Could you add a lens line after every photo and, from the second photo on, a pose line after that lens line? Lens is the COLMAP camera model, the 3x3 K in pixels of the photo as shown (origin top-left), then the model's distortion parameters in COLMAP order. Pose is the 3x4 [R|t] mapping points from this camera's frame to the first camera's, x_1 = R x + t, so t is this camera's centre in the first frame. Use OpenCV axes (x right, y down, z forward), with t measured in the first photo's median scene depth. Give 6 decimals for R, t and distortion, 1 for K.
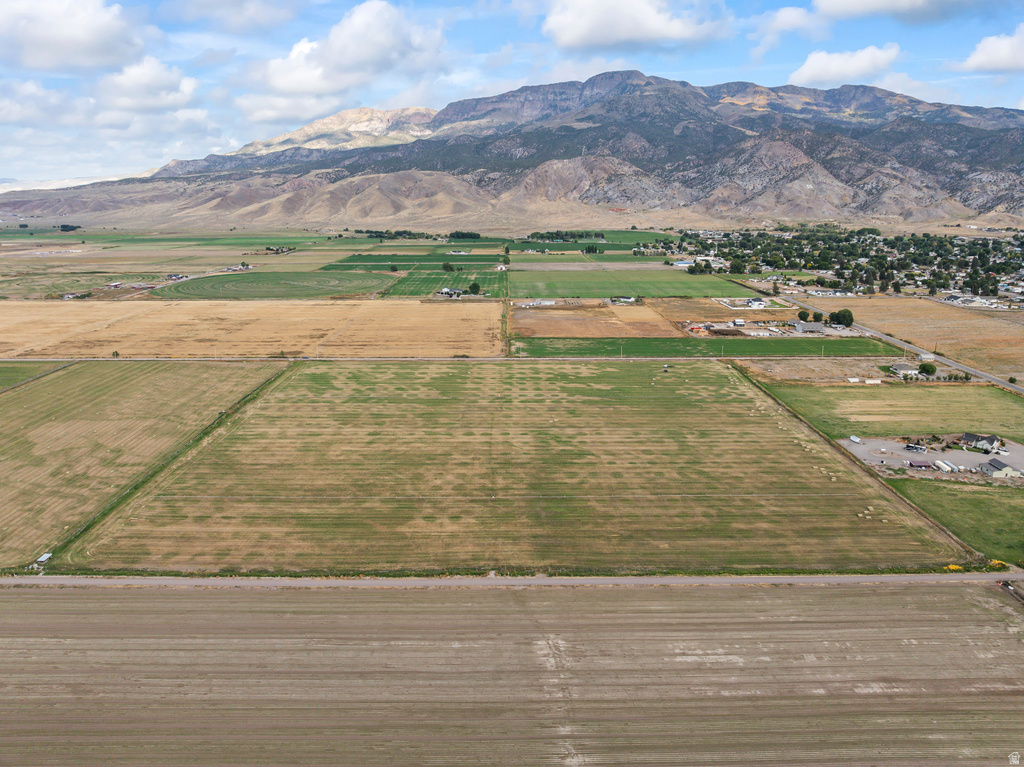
lens RADIAL K [[727.8, 0, 517.5], [0, 727.8, 377.7], [0, 0, 1]] dist [-0.048437, 0.017238]
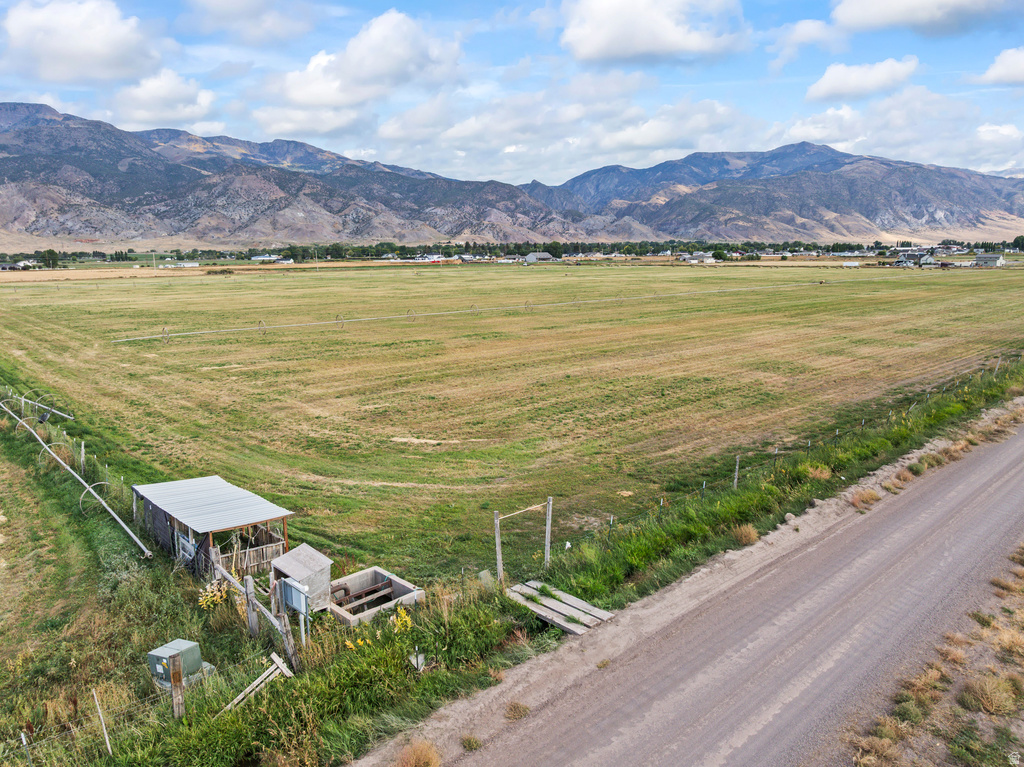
lens RADIAL K [[727.8, 0, 517.0], [0, 727.8, 379.8], [0, 0, 1]] dist [-0.048437, 0.017238]
pose [[0.740584, -0.125984, 0.660048, -0.407383], [0.176041, 0.984336, -0.009639, 0.145415], [-0.648495, 0.123334, 0.751161, 0.542252]]
